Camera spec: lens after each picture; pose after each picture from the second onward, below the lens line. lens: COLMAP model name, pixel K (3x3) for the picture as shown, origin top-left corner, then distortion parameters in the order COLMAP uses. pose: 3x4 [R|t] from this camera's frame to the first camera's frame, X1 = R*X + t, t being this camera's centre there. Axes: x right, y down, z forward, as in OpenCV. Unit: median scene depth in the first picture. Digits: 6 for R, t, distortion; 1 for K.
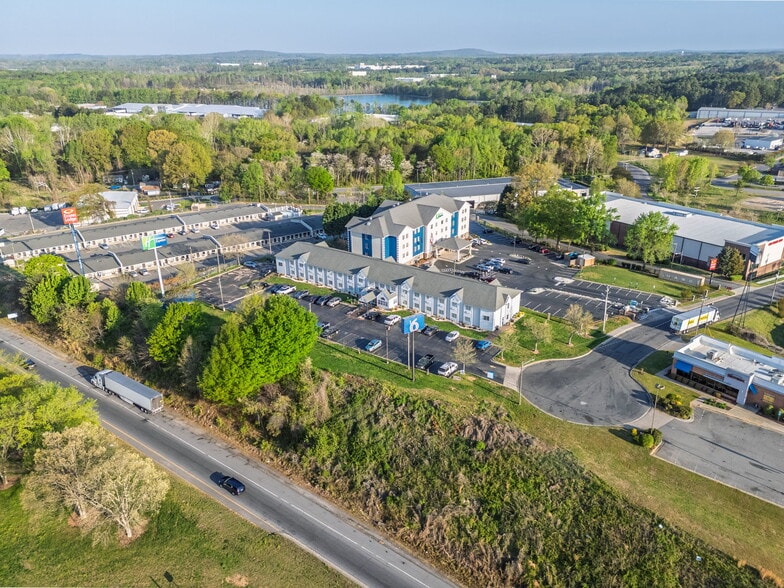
lens RADIAL K [[575.4, 0, 394.6], [0, 575.4, 294.0], [0, 0, 1]] dist [0.083538, -0.079938]
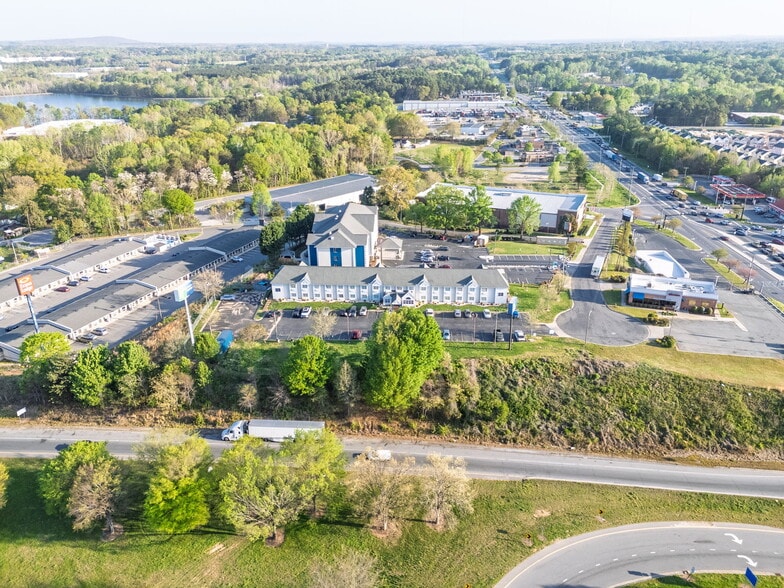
lens RADIAL K [[575.4, 0, 394.6], [0, 575.4, 294.0], [0, 0, 1]] dist [0.083538, -0.079938]
pose [[0.853955, -0.206270, 0.477717, -0.545182], [0.198853, 0.977756, 0.066713, -0.076207], [-0.480852, 0.038026, 0.875977, -0.007234]]
